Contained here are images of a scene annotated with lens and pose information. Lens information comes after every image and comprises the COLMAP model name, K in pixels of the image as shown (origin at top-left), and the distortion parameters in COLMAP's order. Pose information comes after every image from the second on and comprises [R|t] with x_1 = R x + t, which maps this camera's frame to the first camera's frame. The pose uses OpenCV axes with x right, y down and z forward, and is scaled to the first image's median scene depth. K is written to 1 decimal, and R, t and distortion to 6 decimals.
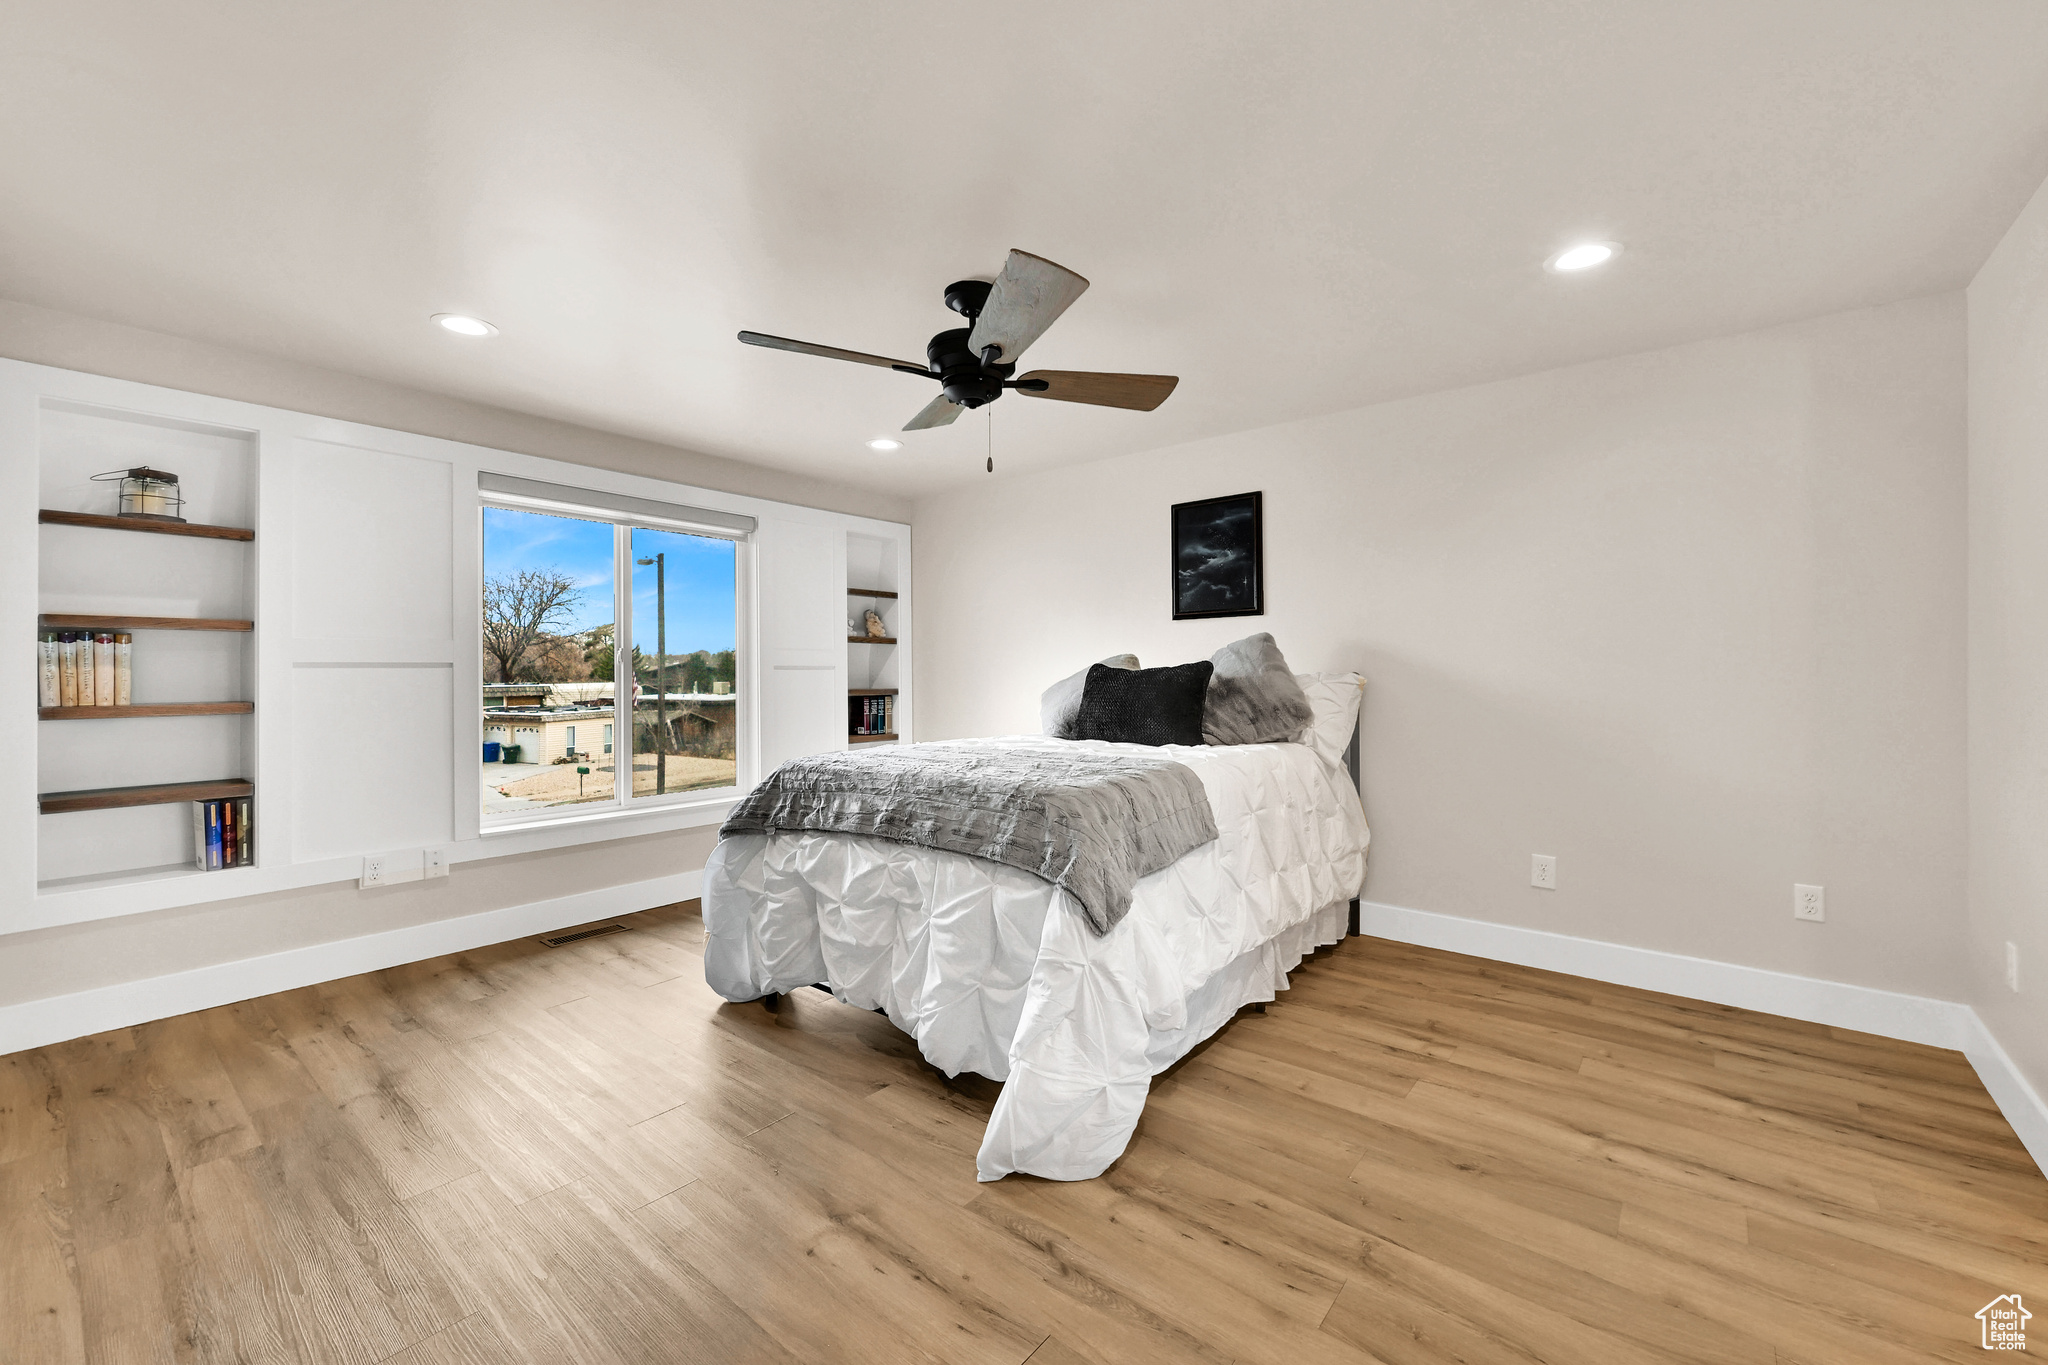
lens RADIAL K [[828.8, 0, 1019.7], [0, 828.8, 671.4], [0, 0, 1]] dist [0.006069, 0.000231]
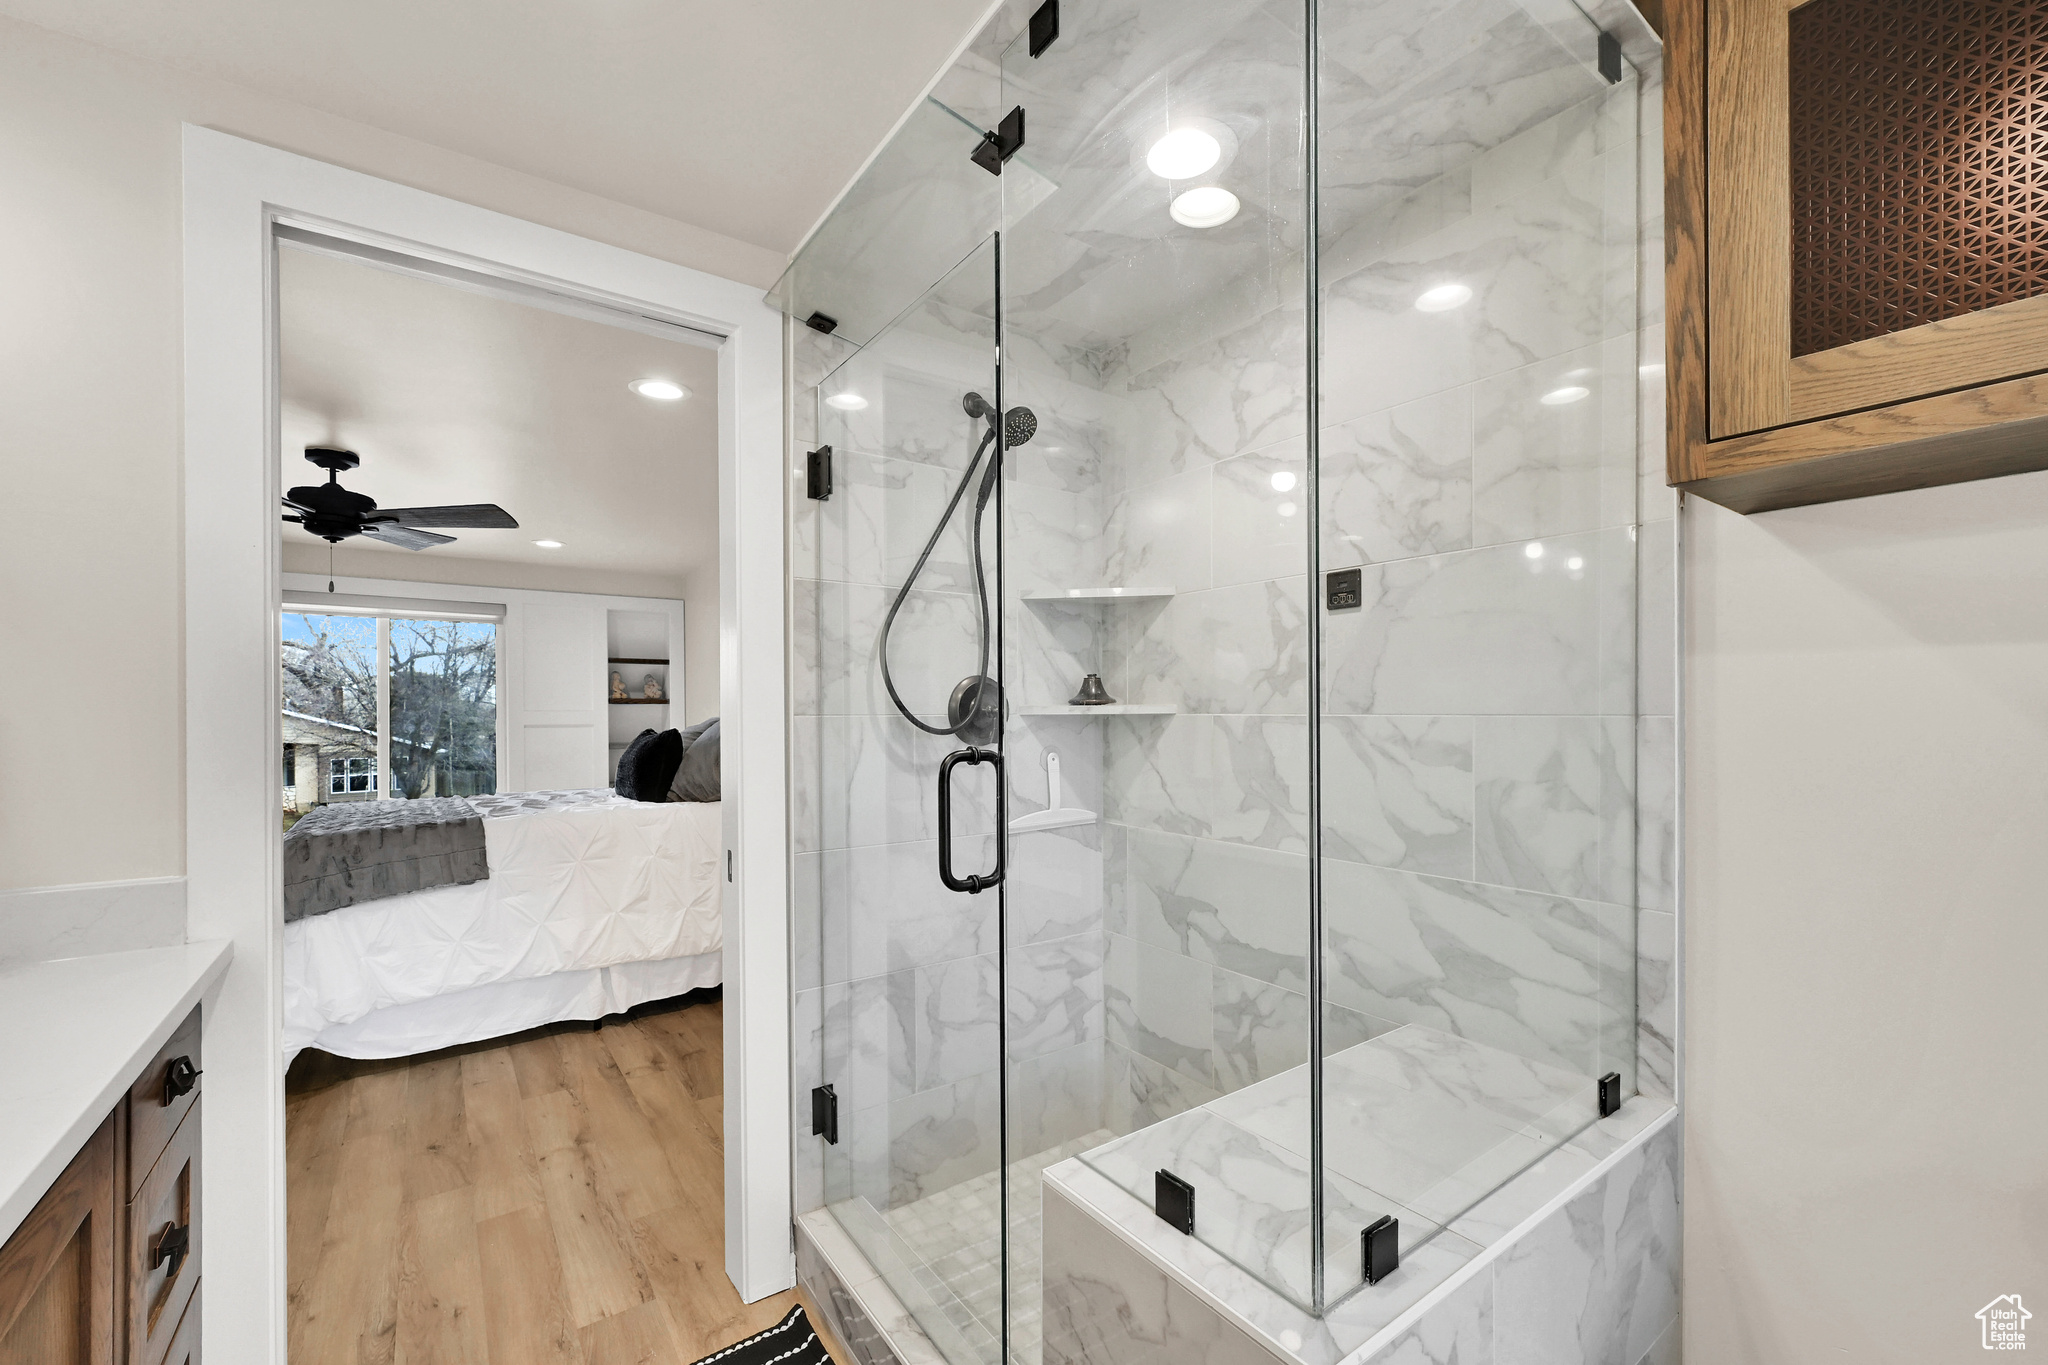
lens RADIAL K [[828.8, 0, 1005.4], [0, 828.8, 706.5], [0, 0, 1]] dist [0.006069, 0.000231]
pose [[0.963953, -0.002225, -0.266063, 1.315892], [0.001164, 0.999991, -0.004146, -0.049899], [0.266070, 0.003687, 0.963947, 0.011495]]
